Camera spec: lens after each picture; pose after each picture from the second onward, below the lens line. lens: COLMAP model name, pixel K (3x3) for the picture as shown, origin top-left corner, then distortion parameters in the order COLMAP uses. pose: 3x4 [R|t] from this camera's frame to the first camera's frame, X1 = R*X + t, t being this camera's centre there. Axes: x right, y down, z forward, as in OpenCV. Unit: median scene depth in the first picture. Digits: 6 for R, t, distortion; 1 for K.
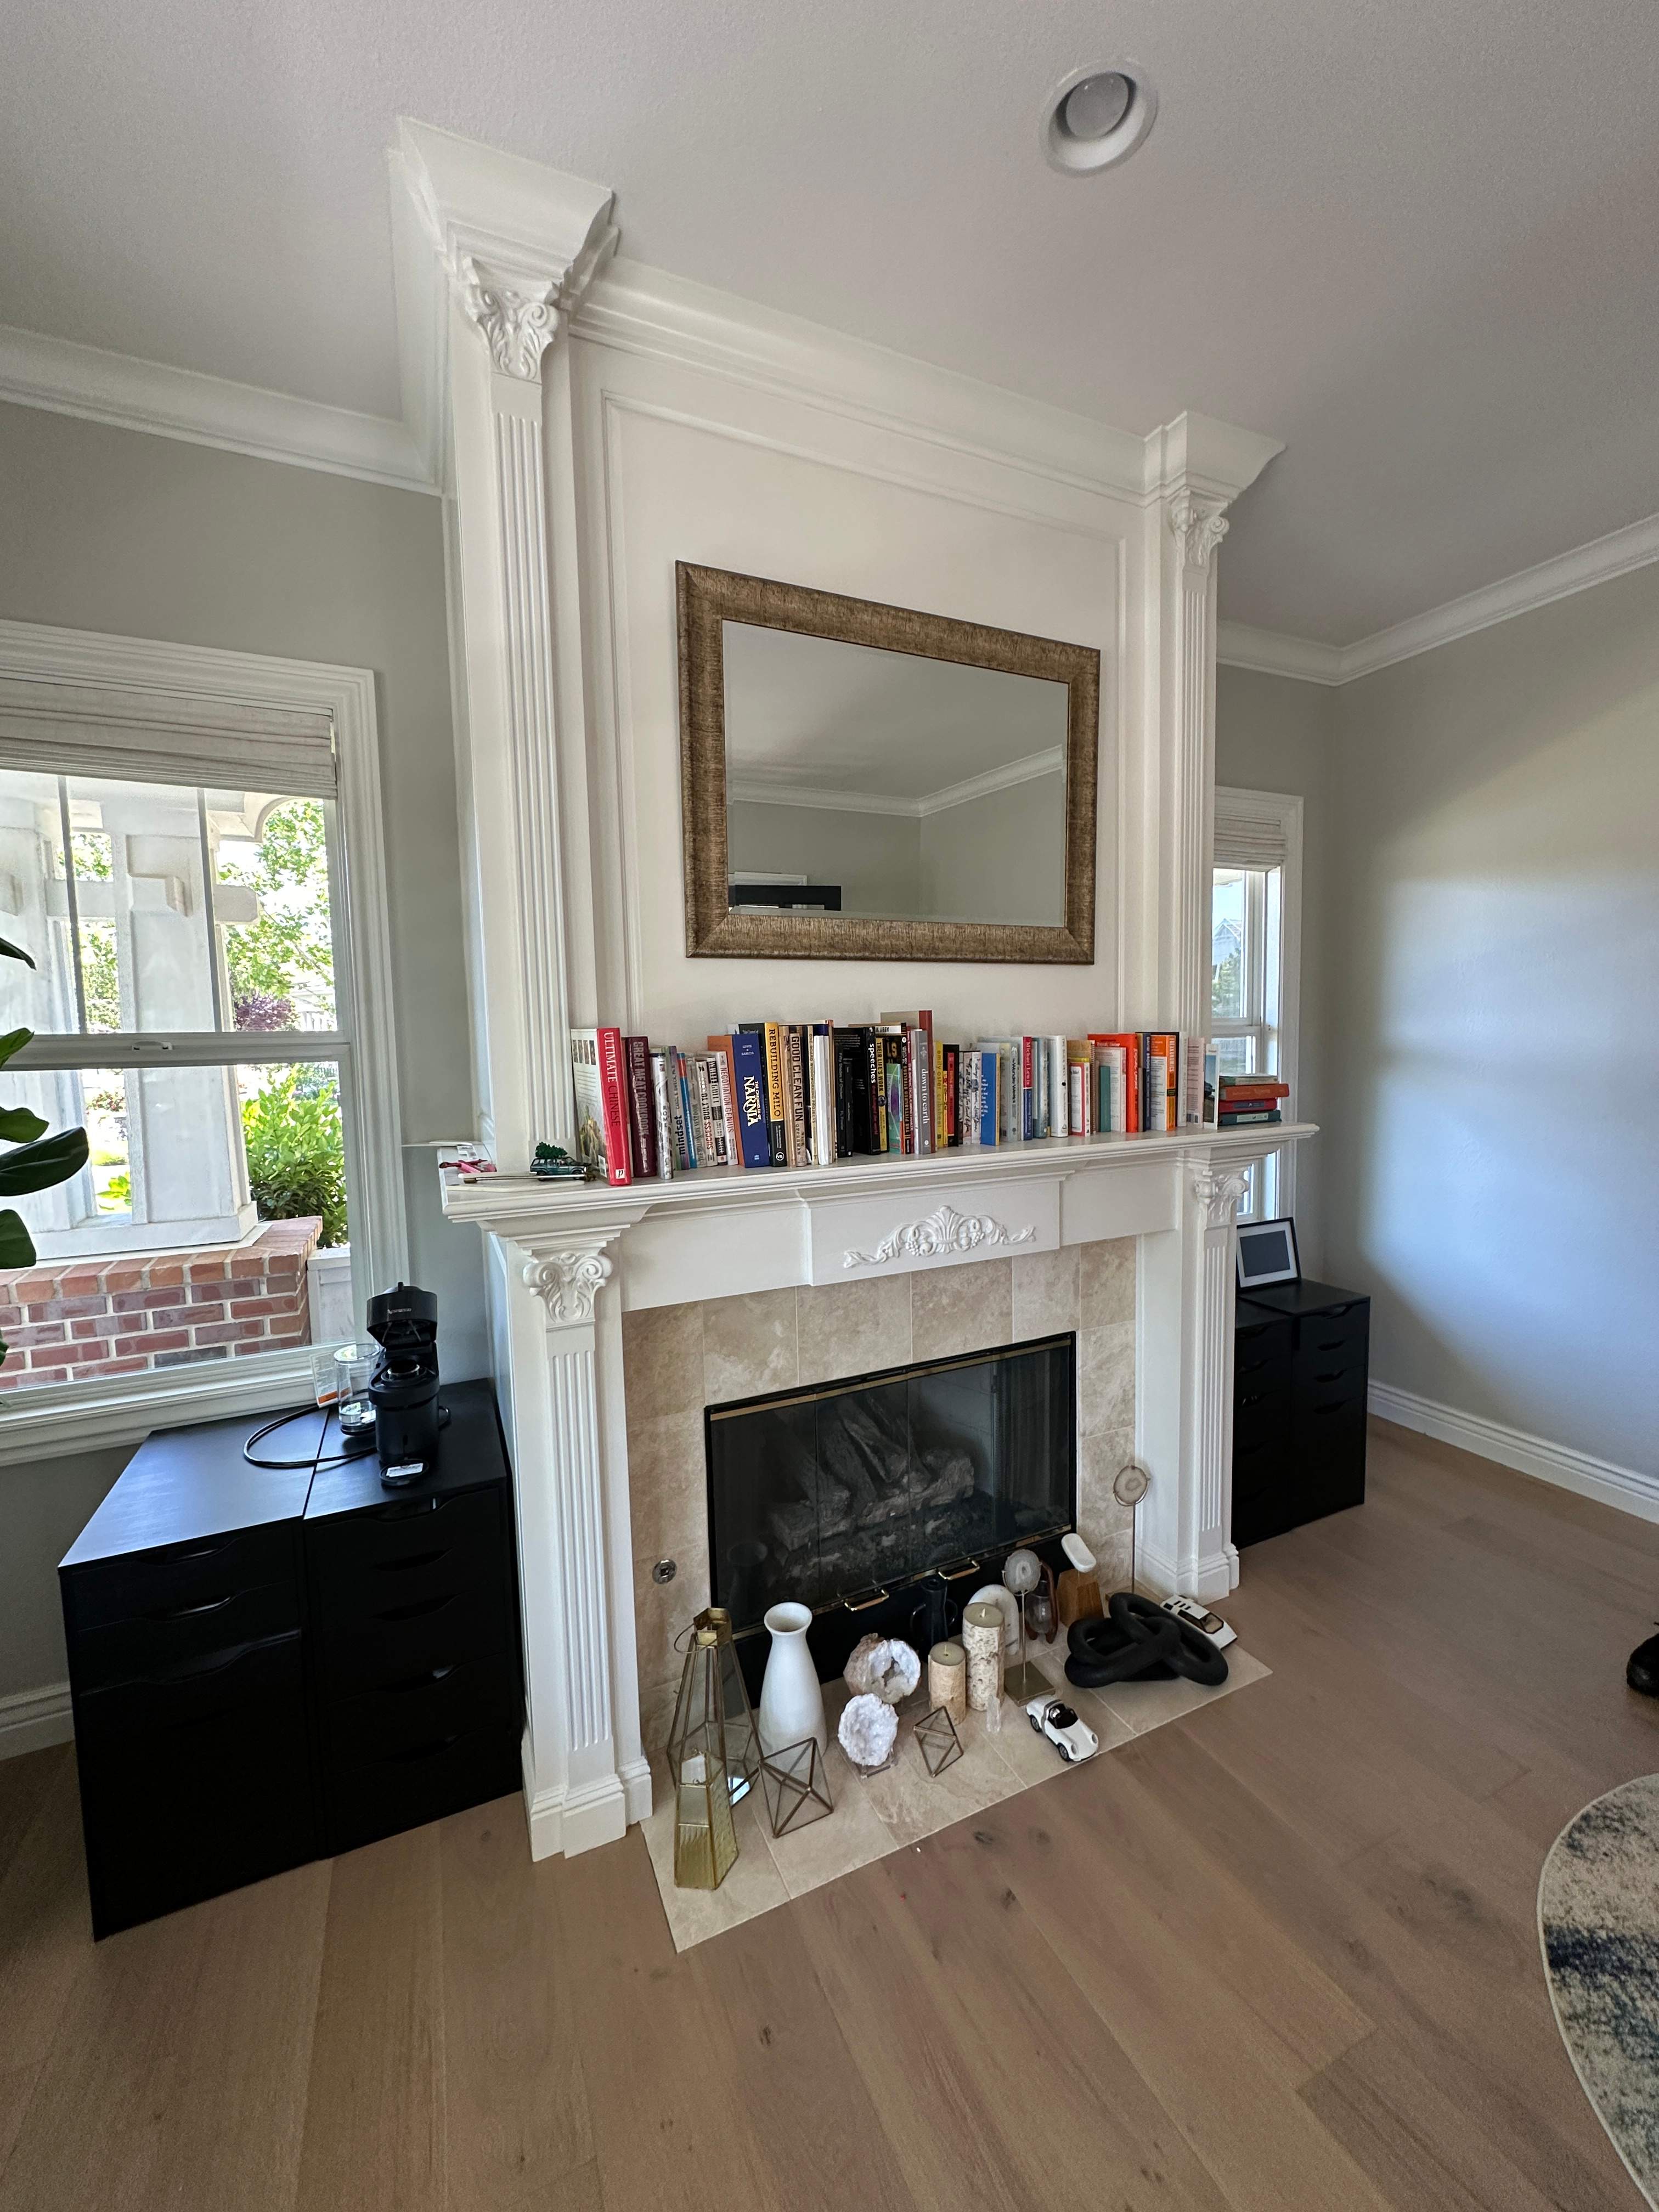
lens RADIAL K [[880.7, 0, 829.5], [0, 880.7, 1106.0], [0, 0, 1]] dist [-0.002610, 0.000357]
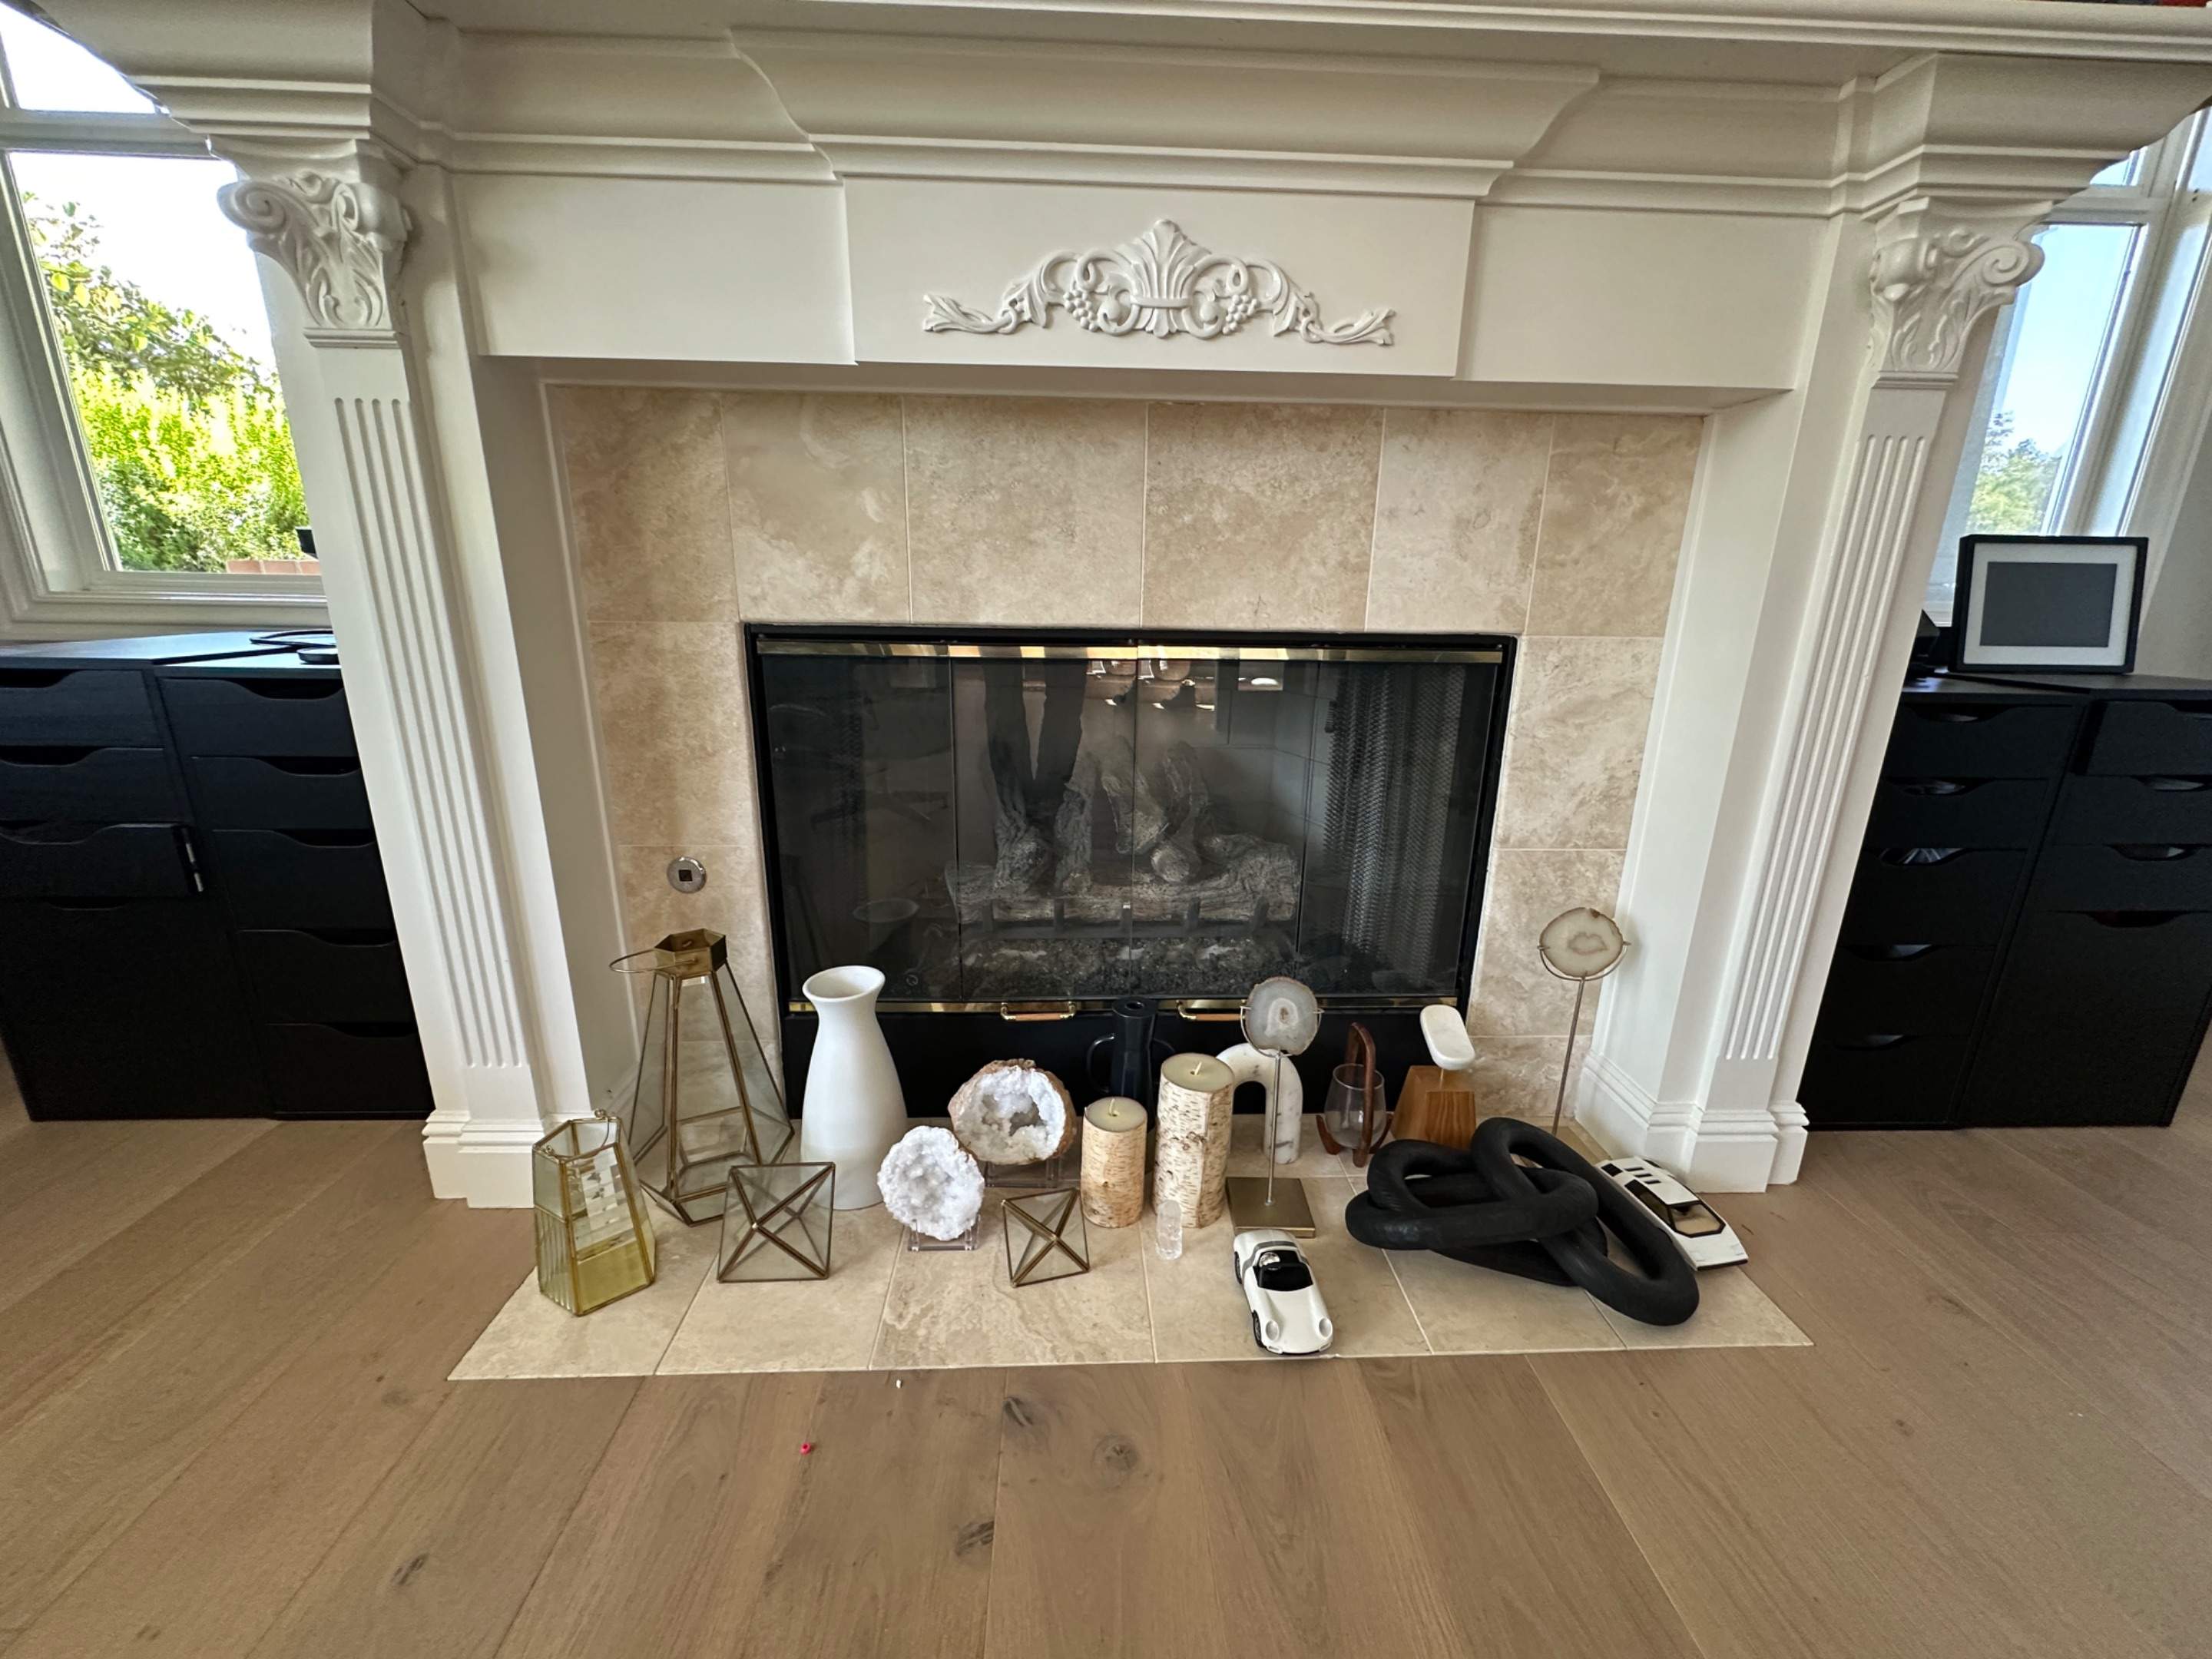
lens RADIAL K [[879.2, 0, 1106.0], [0, 879.2, 829.5], [0, 0, 1]] dist [-0.000488, -0.000693]
pose [[0.922573, 0.137924, -0.360327, 0.306674], [-0.067116, 0.977052, 0.202148, 0.328268], [0.379940, -0.162313, 0.910659, 0.509545]]
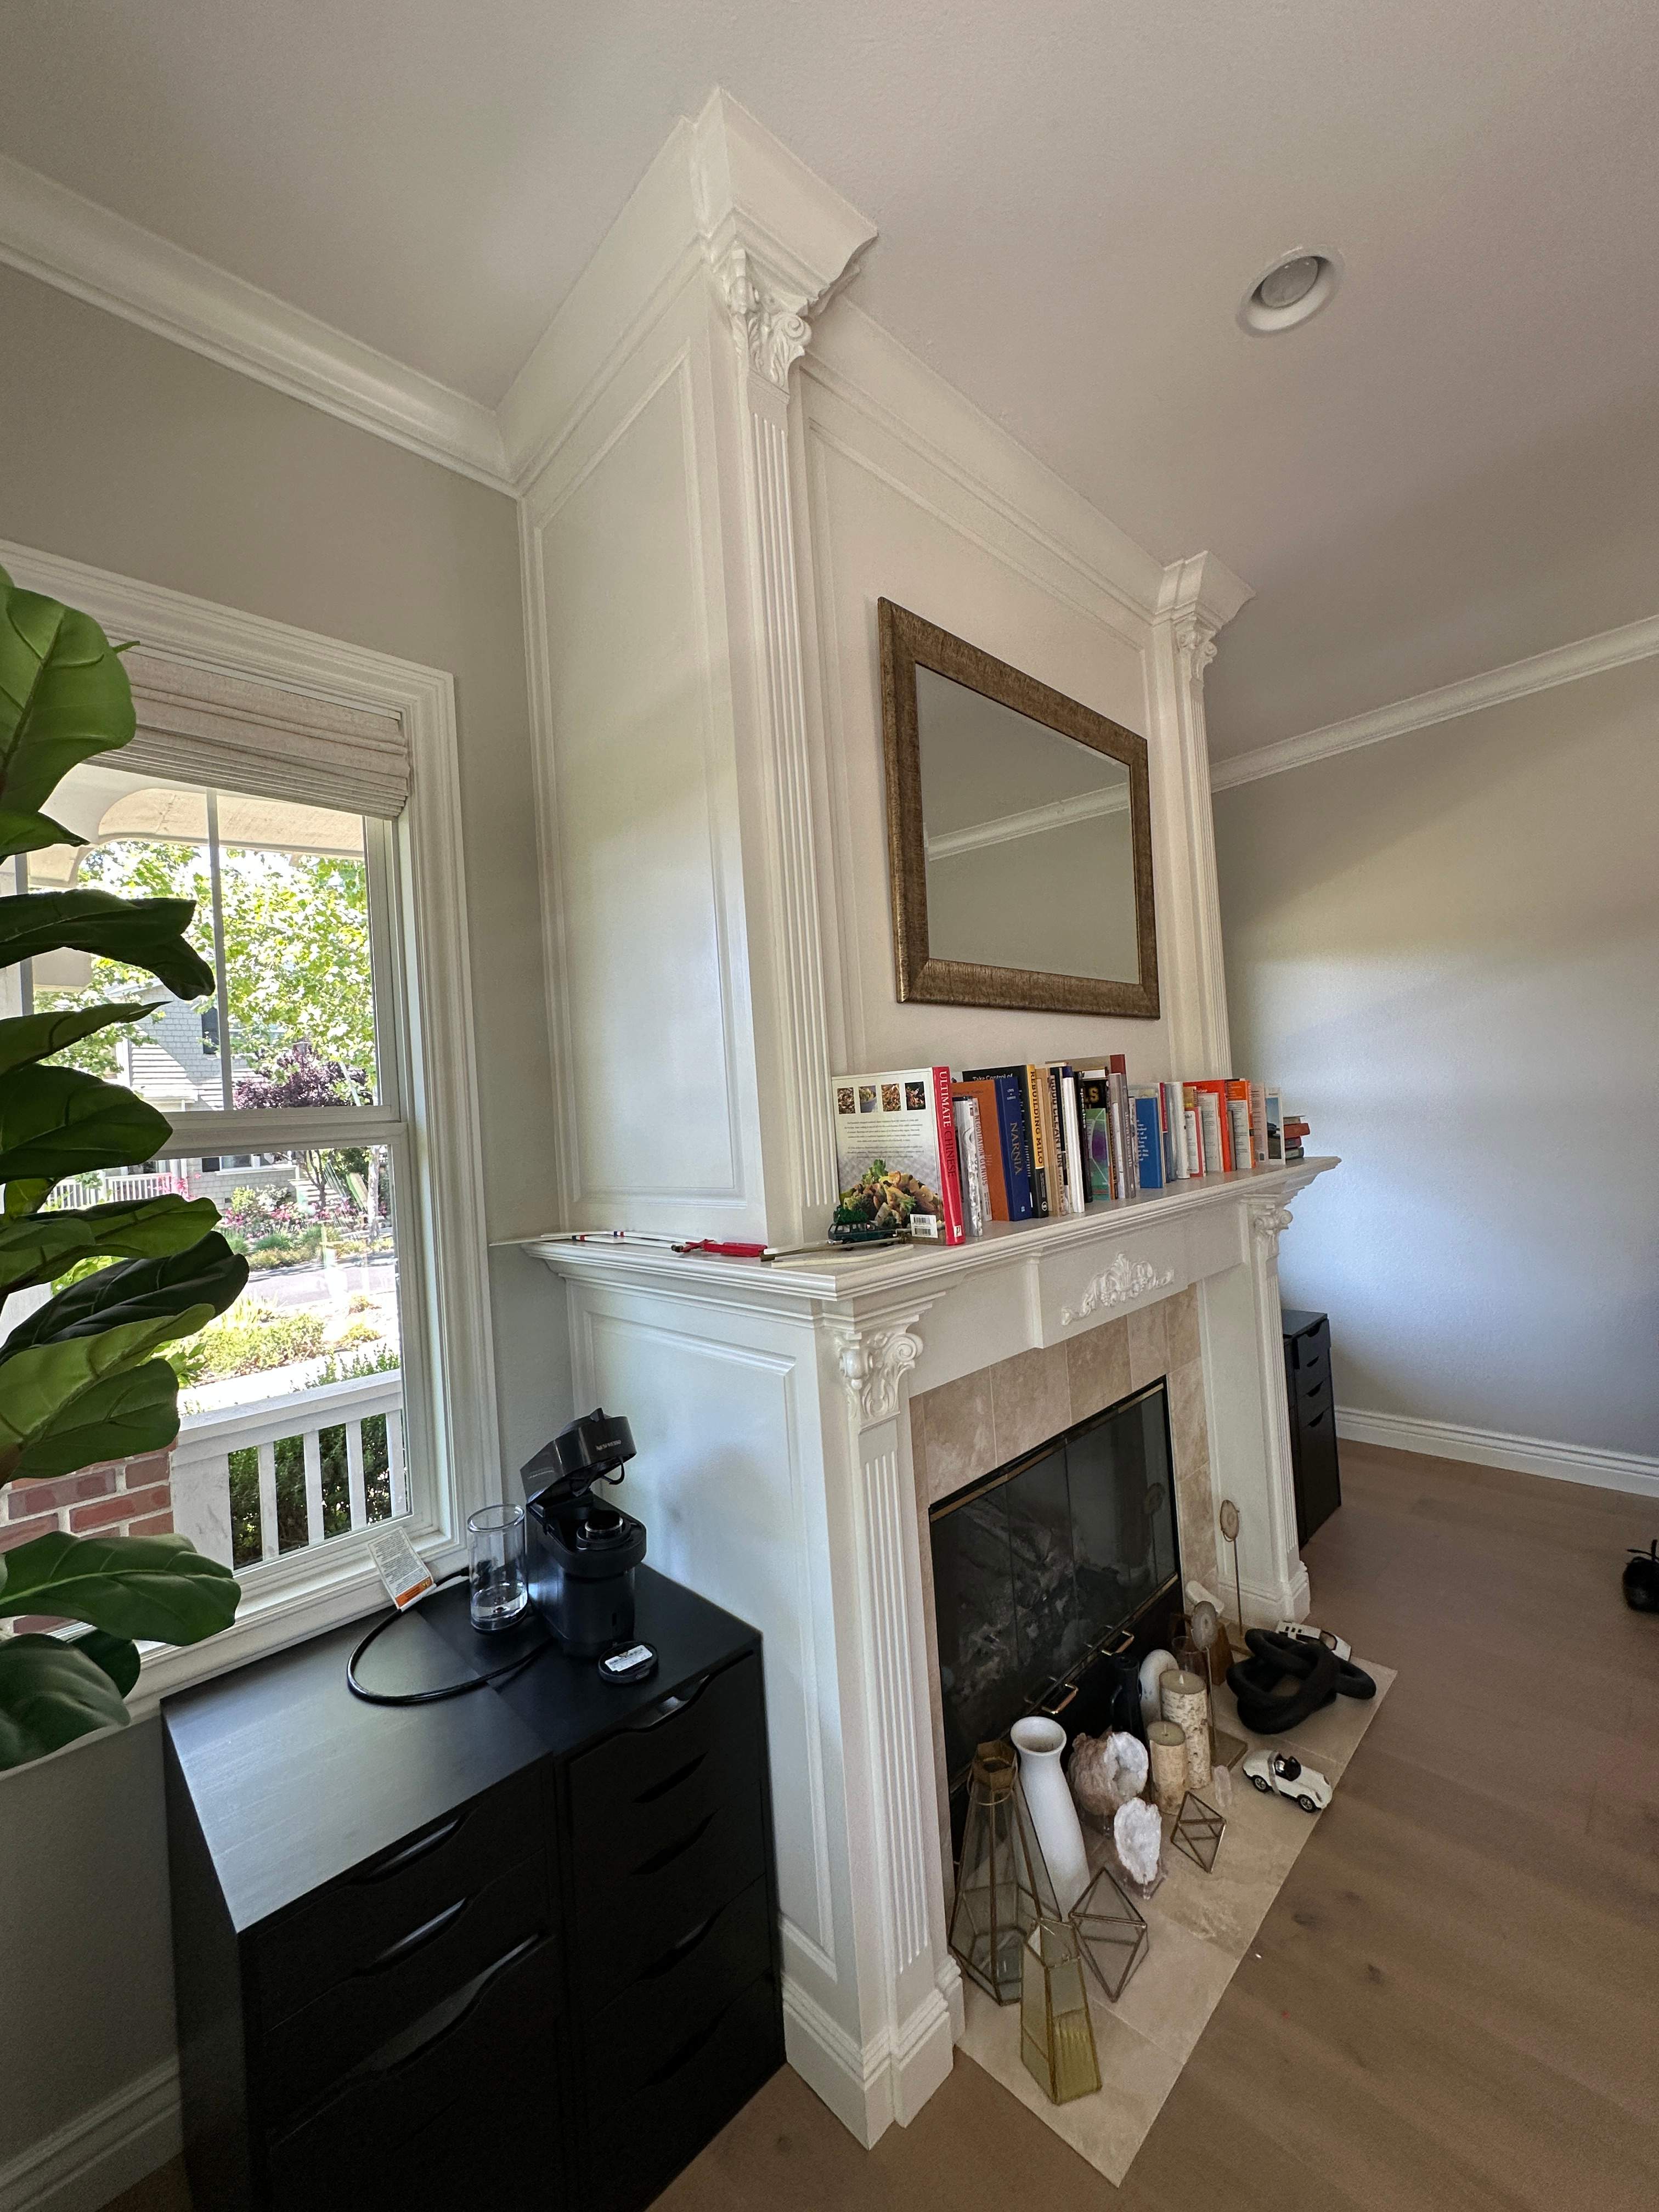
lens RADIAL K [[880.7, 0, 829.5], [0, 880.7, 1106.0], [0, 0, 1]] dist [-0.002610, 0.000357]
pose [[0.944271, -0.036386, 0.327152, -0.488802], [0.072908, 0.992305, -0.100072, 0.024141], [-0.320993, 0.118347, 0.939658, 0.151376]]
